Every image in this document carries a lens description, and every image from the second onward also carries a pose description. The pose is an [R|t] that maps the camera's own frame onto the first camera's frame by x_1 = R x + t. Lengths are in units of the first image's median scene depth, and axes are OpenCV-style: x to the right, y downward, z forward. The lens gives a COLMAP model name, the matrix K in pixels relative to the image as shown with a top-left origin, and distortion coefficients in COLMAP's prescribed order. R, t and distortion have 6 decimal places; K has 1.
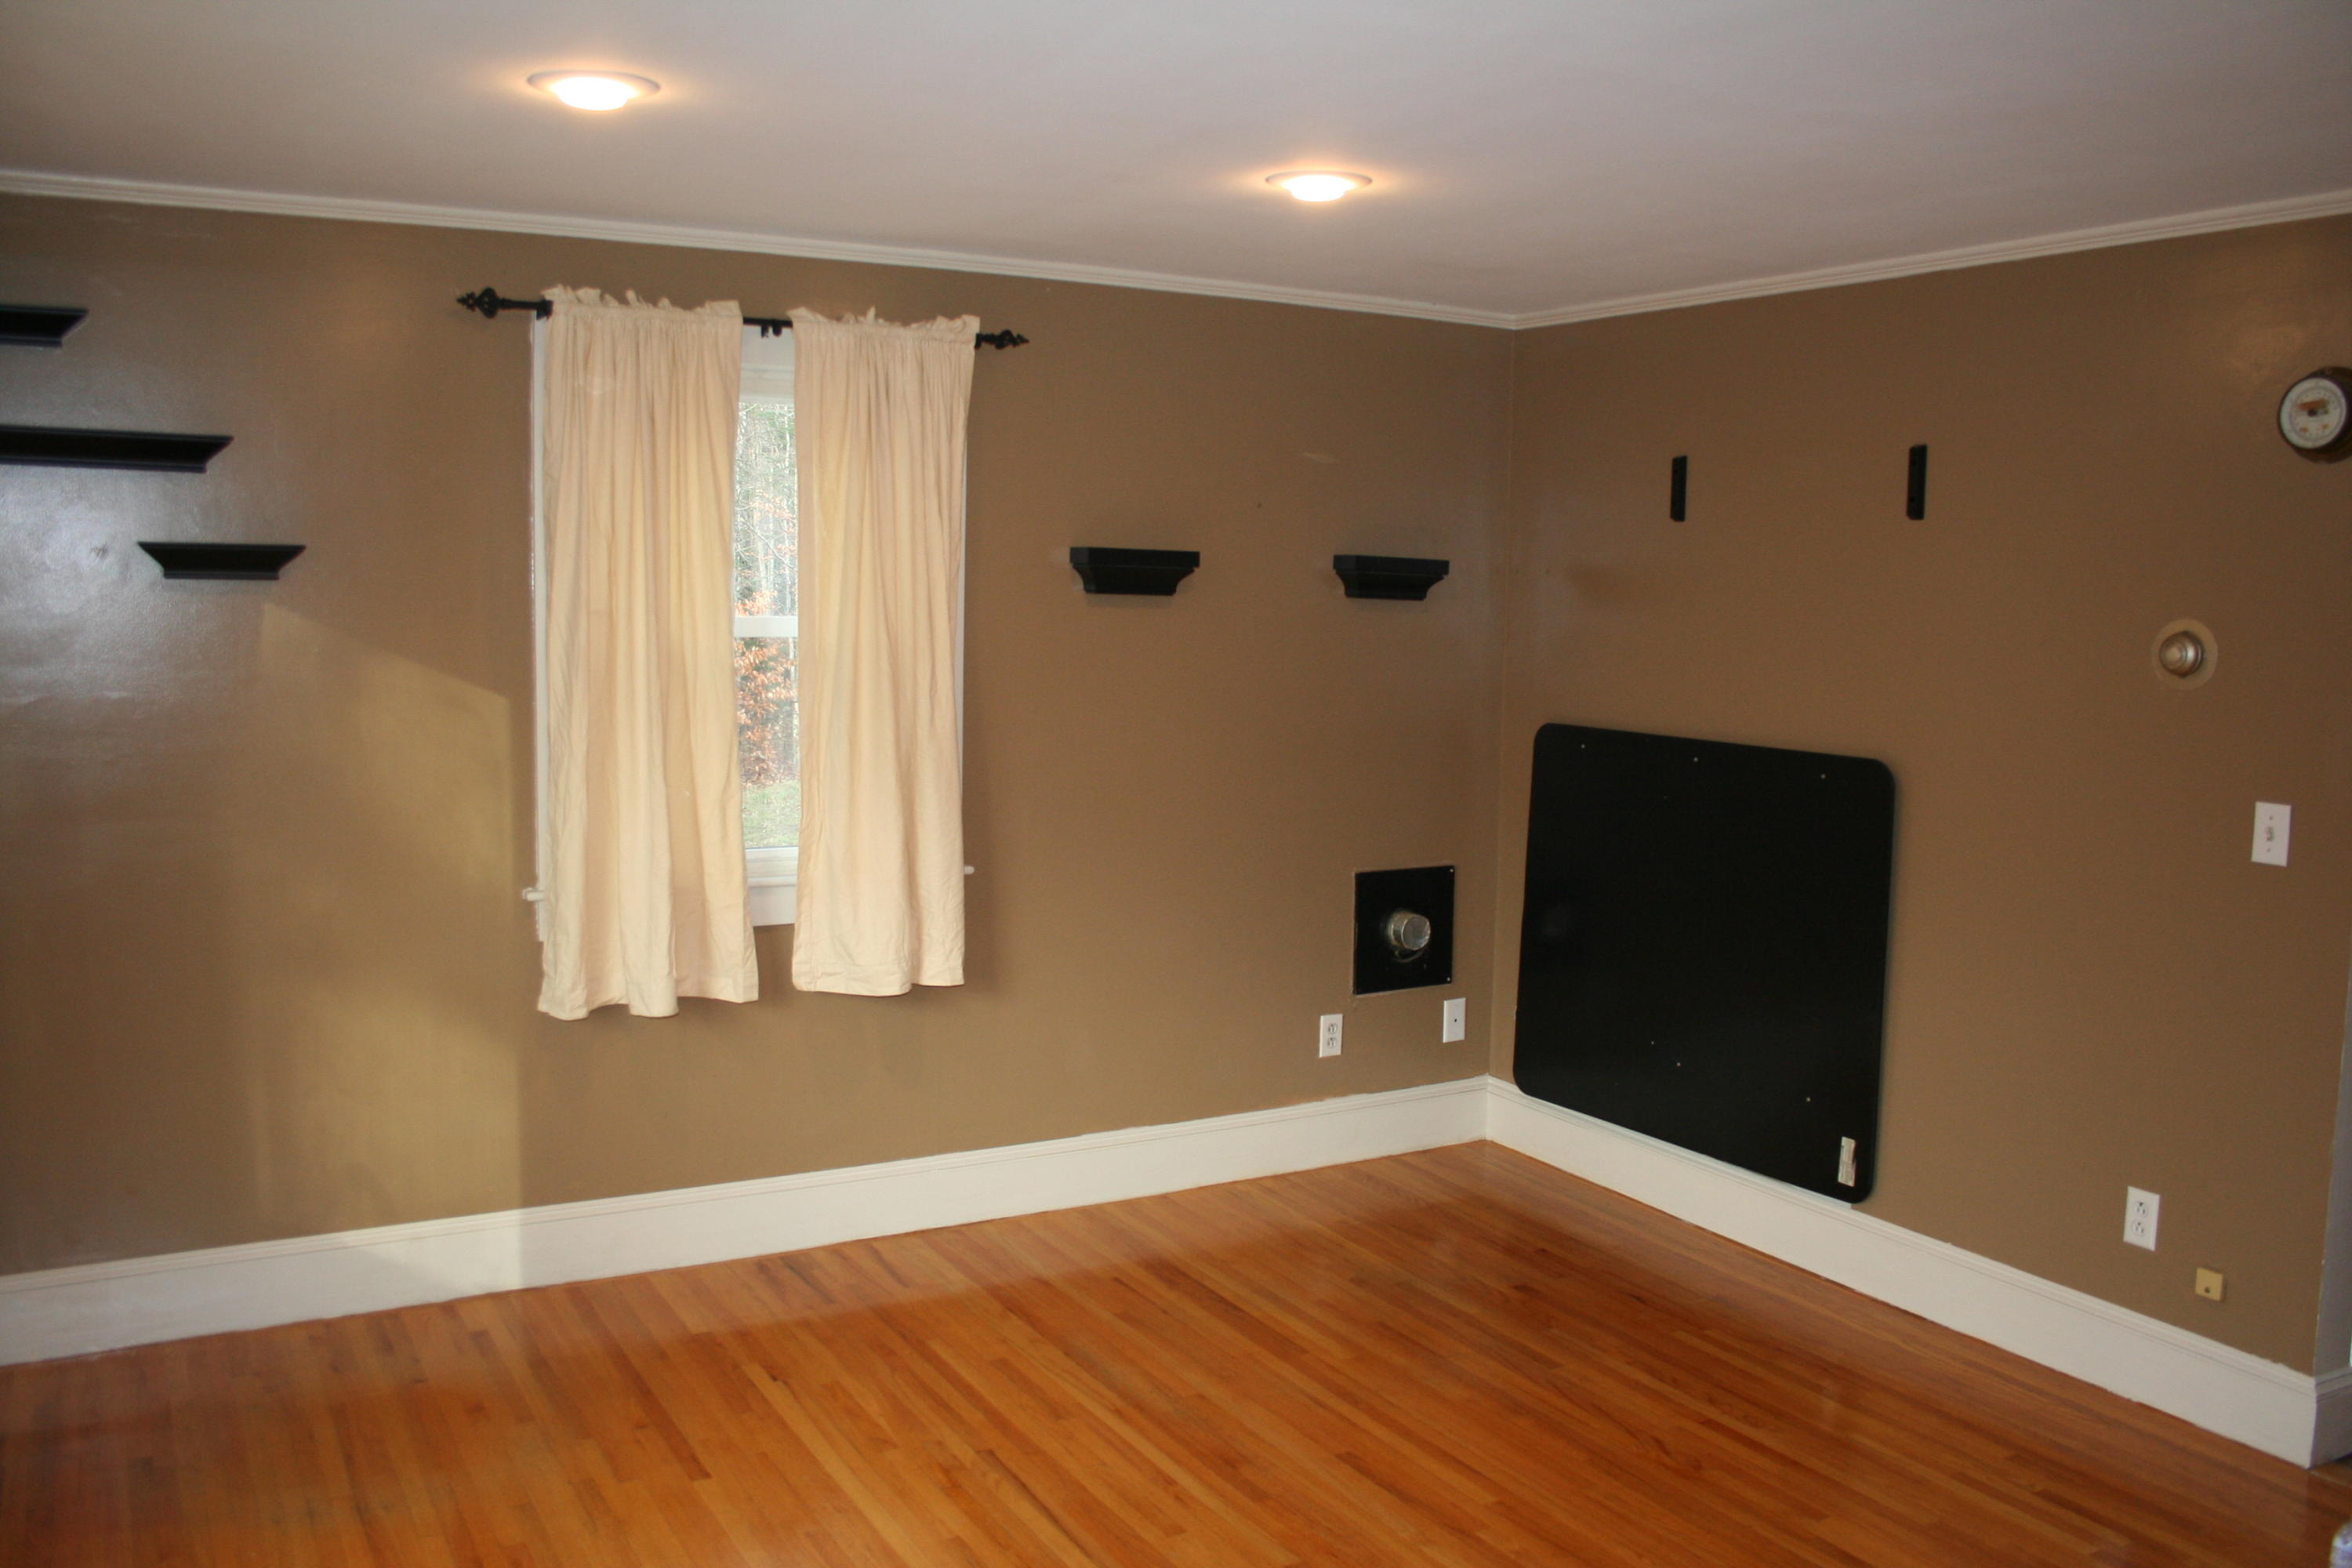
lens RADIAL K [[2015.7, 0, 1178.1], [0, 2015.7, 783.8], [0, 0, 1]] dist [-0.085839, 0.040491]
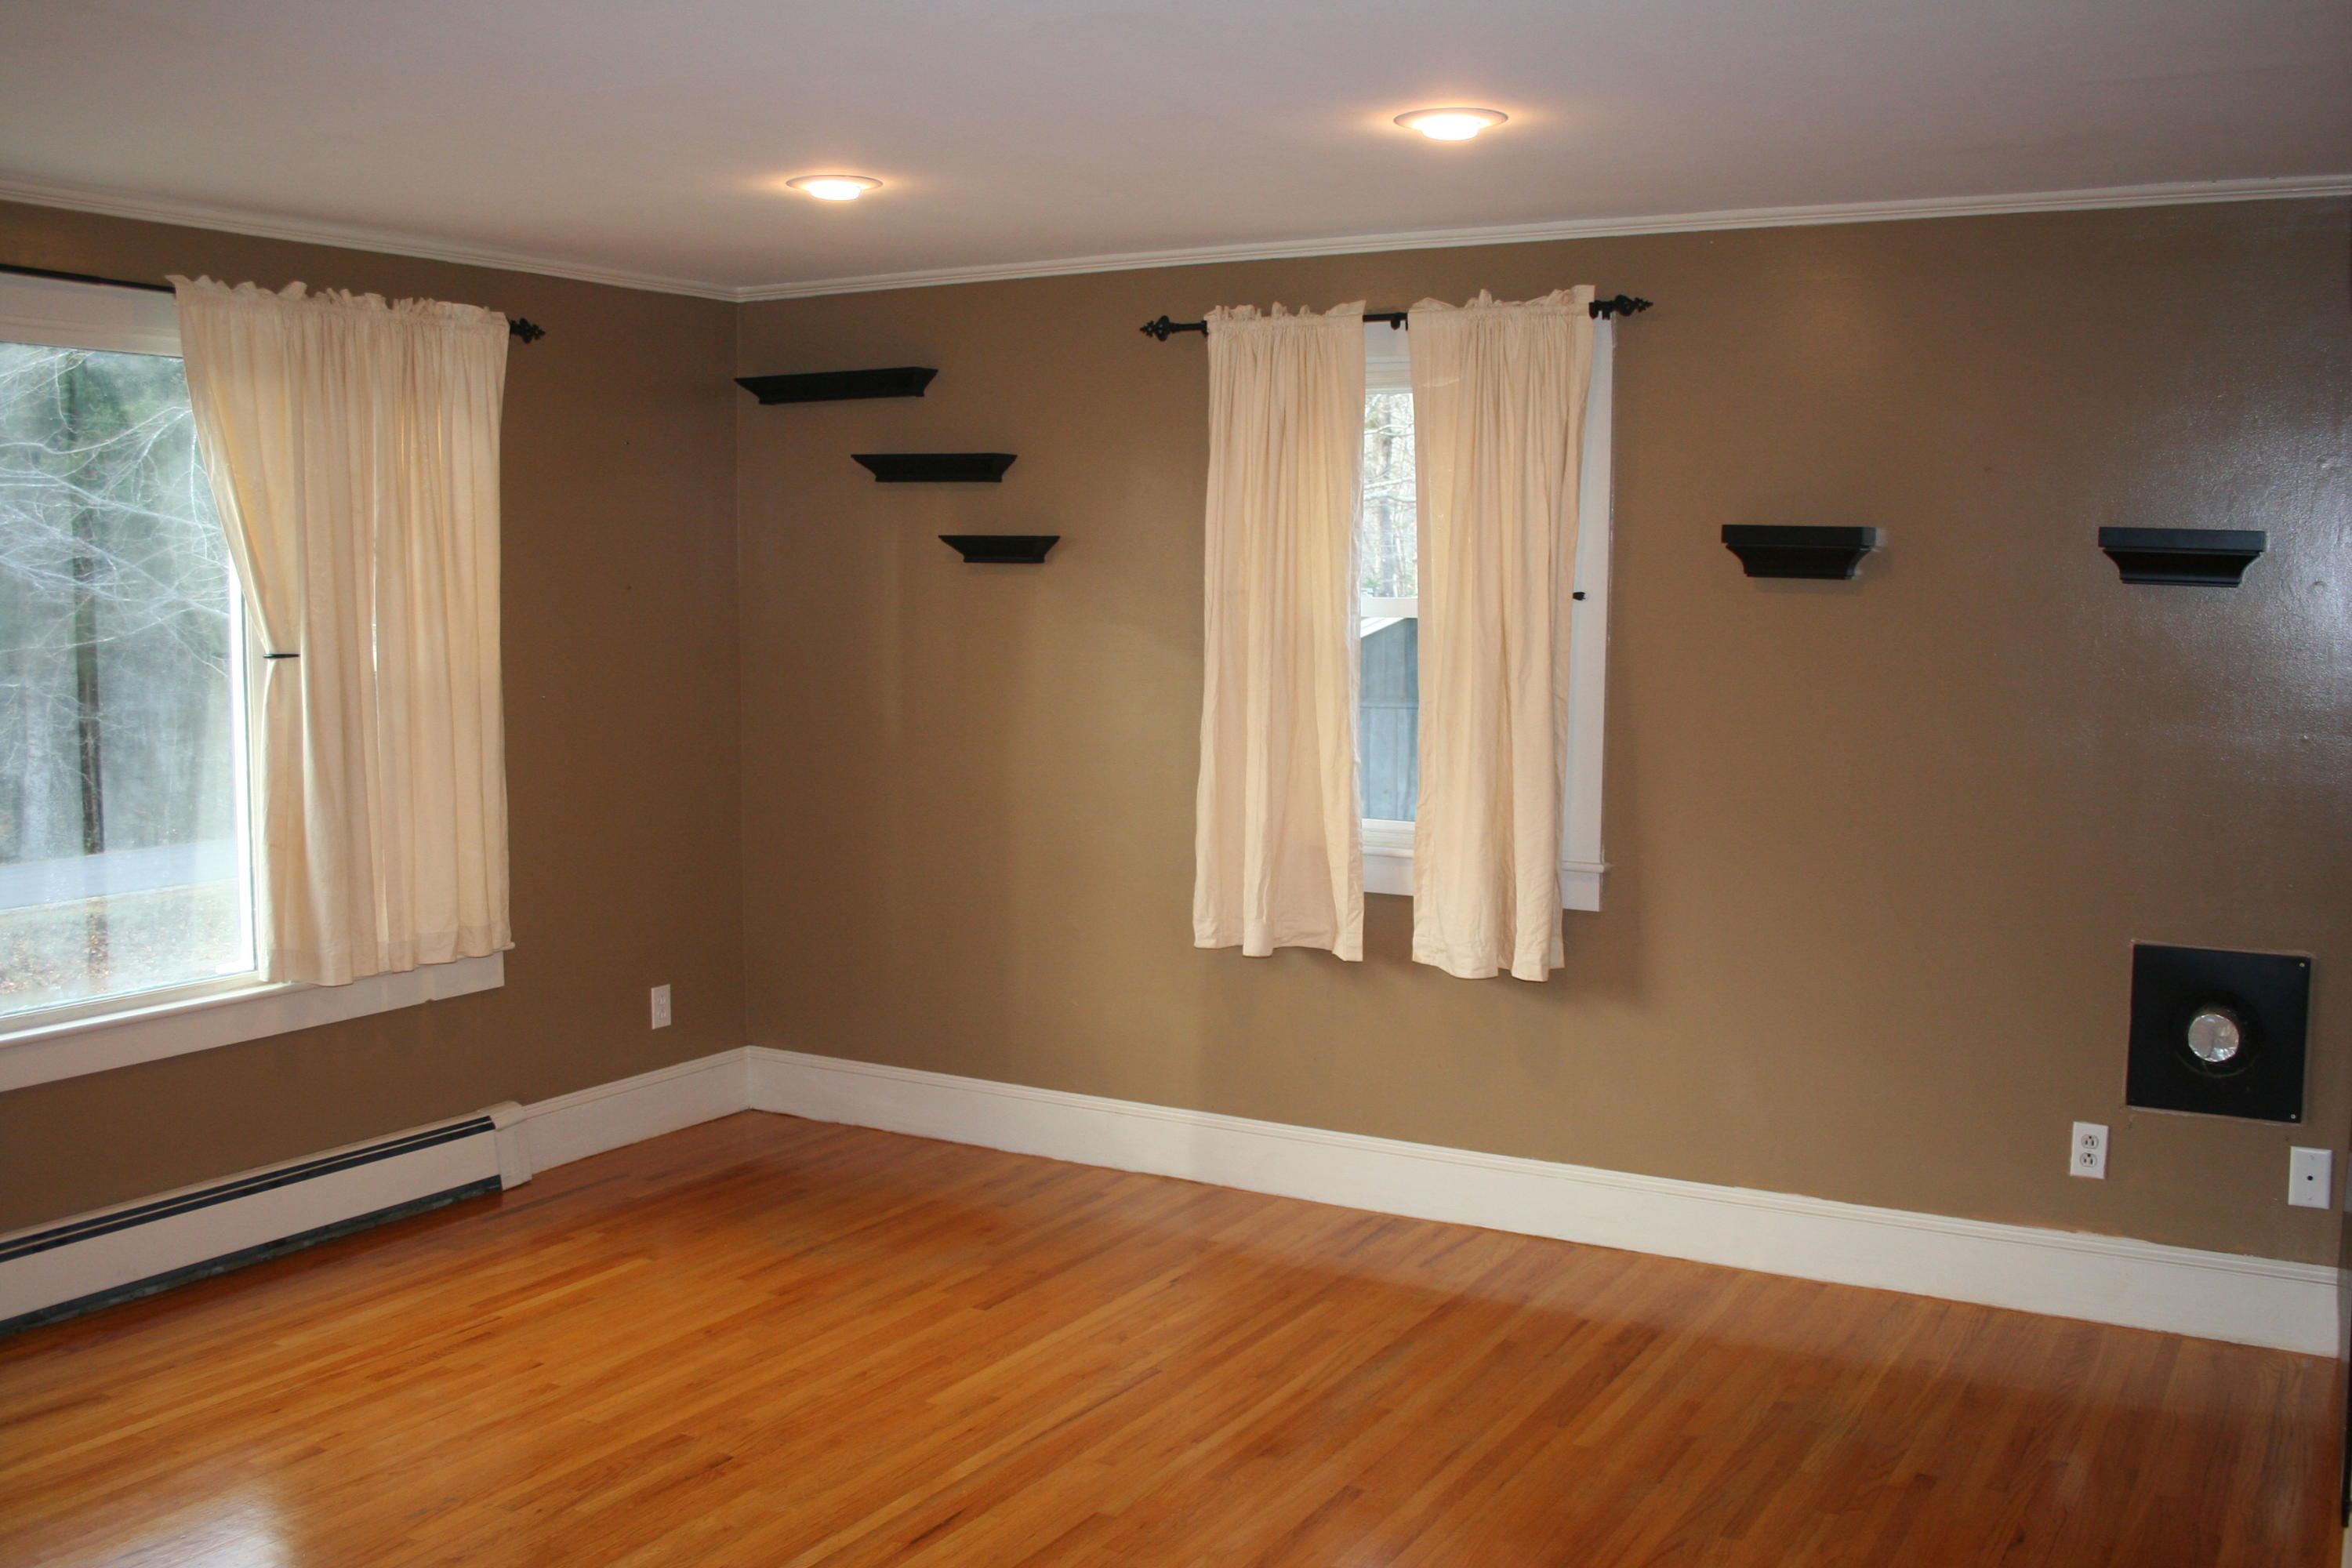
lens RADIAL K [[2246.2, 0, 1178.4], [0, 2246.2, 779.6], [0, 0, 1]] dist [-0.059952, 0.000000]
pose [[0.505211, 0.070543, -0.860108, 0.754954], [-0.087229, 0.995723, 0.030429, -0.014690], [0.858576, 0.059653, 0.509204, 0.315141]]
